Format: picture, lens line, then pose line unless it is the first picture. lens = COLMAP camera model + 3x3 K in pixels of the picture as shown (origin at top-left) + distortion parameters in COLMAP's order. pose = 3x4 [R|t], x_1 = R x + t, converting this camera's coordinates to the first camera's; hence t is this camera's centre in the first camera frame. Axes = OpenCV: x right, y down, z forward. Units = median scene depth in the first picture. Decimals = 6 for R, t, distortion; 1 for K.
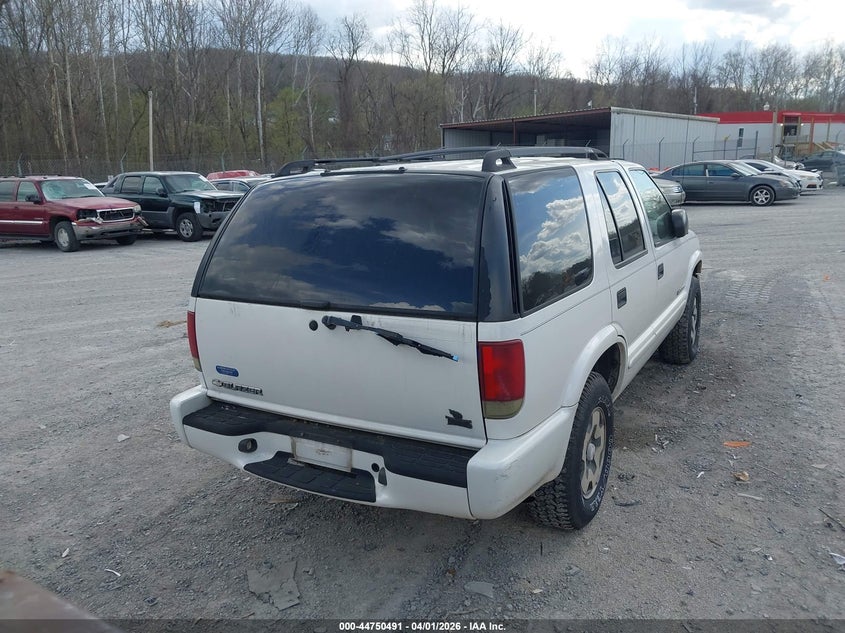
lens RADIAL K [[657.7, 0, 420.5], [0, 657.7, 313.8], [0, 0, 1]] dist [0.002199, -0.001673]
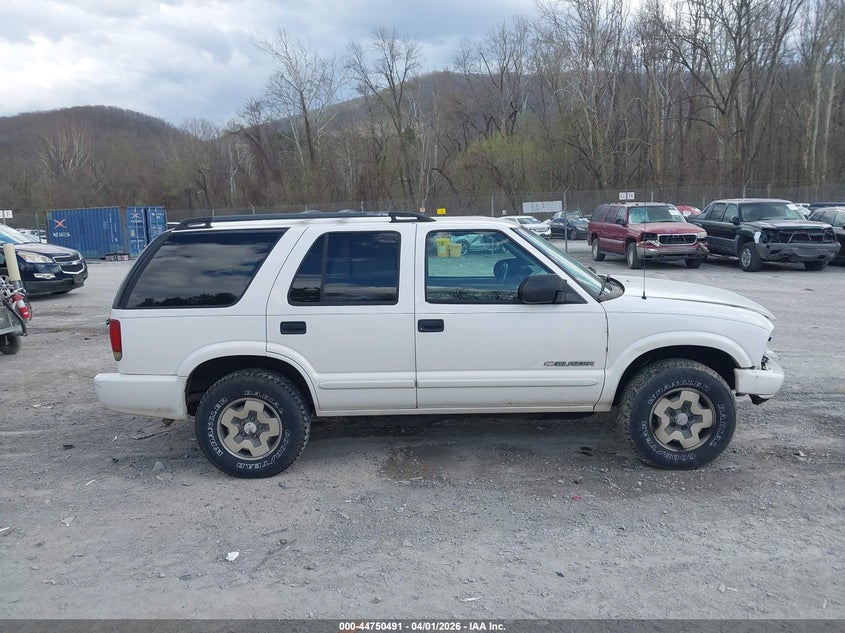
lens RADIAL K [[657.7, 0, 420.8], [0, 657.7, 319.8], [0, 0, 1]] dist [0.002199, -0.001673]
pose [[0.500832, 0.166130, -0.849452, 0.271073], [-0.182689, 0.979587, 0.083869, -0.034634], [0.846045, 0.113181, 0.520959, 0.092753]]
